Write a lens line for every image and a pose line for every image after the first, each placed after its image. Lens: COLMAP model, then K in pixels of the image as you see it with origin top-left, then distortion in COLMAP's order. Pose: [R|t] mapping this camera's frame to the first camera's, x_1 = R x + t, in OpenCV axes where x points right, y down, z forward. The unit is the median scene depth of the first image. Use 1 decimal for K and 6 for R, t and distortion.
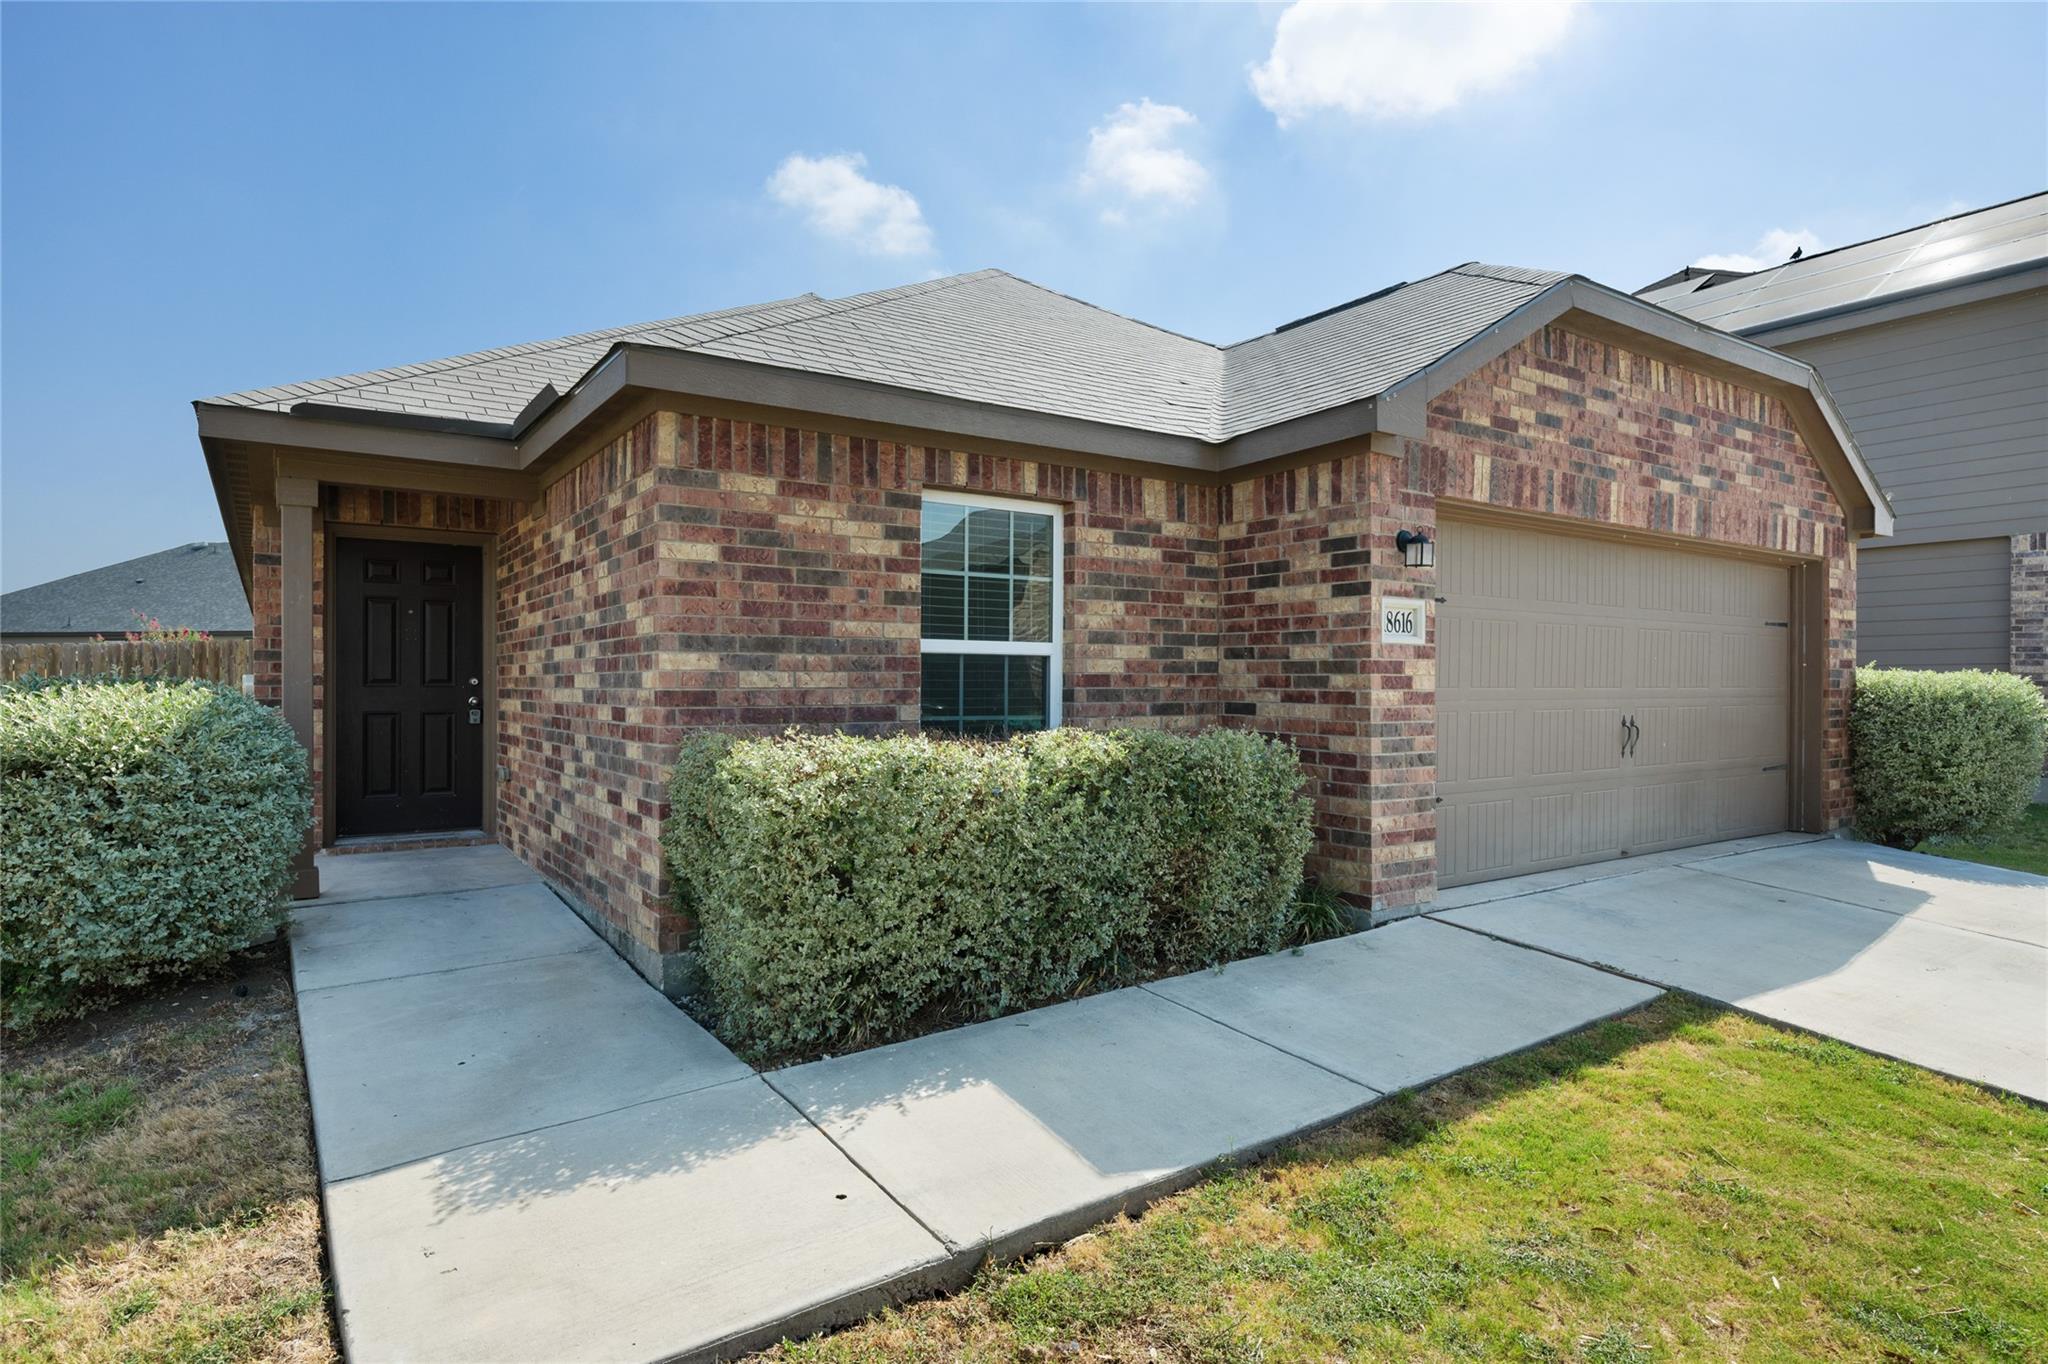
lens RADIAL K [[1091.5, 0, 1020.8], [0, 1091.5, 682.8], [0, 0, 1]] dist [0.000909, -0.002132]
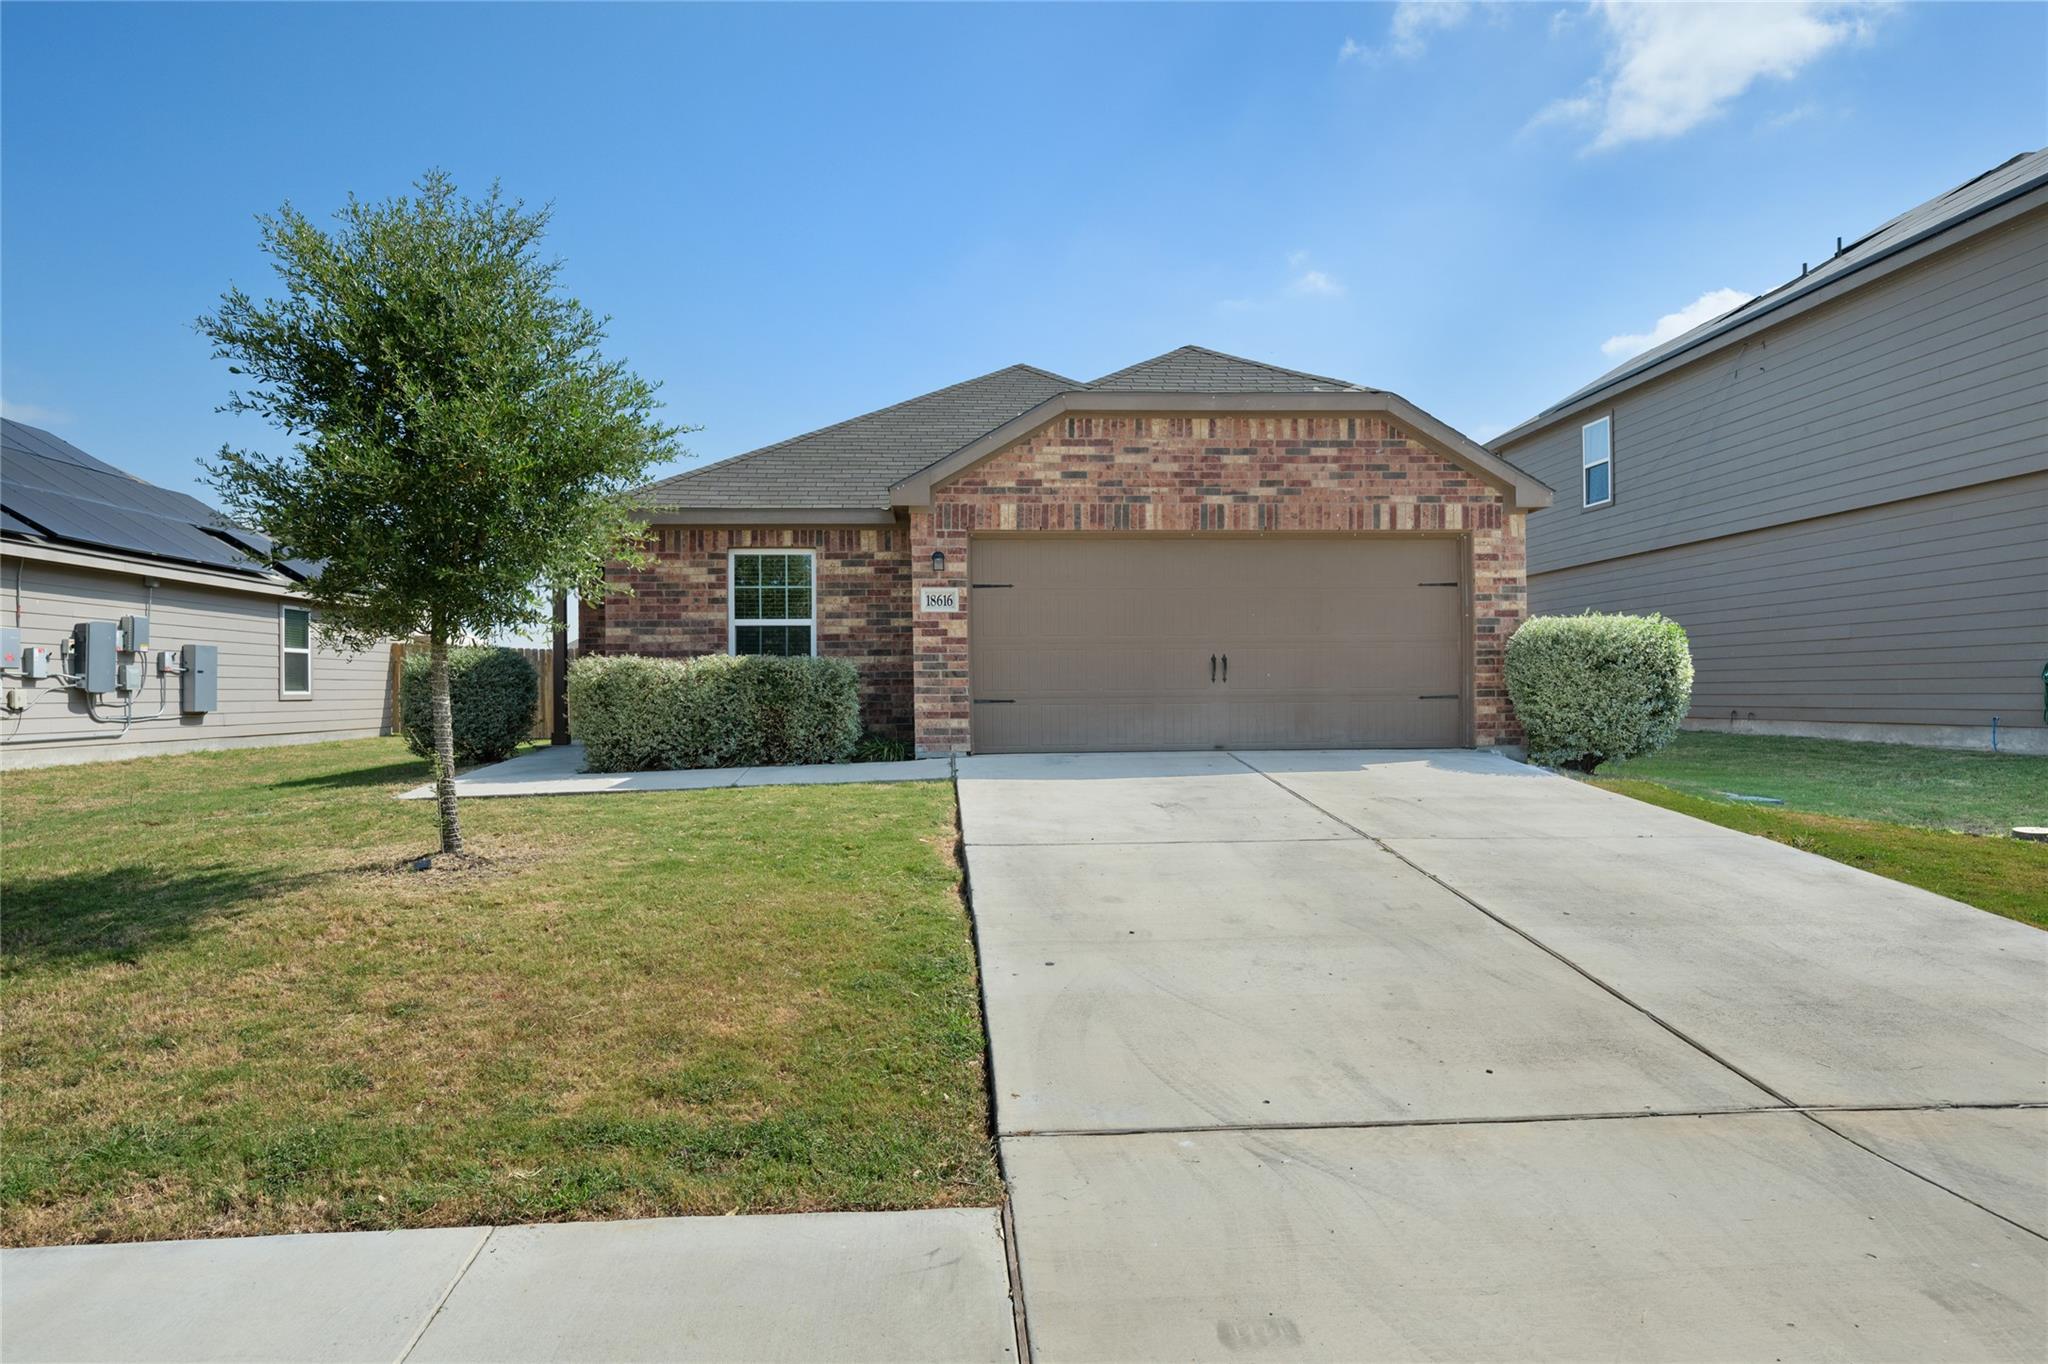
lens RADIAL K [[1204.3, 0, 1023.8], [0, 1204.3, 678.9], [0, 0, 1]] dist [-0.002467, 0.000065]
pose [[0.862083, -0.014816, -0.506551, 1.514064], [0.010512, 0.999880, -0.011354, 0.104017], [0.506659, 0.004463, 0.862135, -0.707074]]
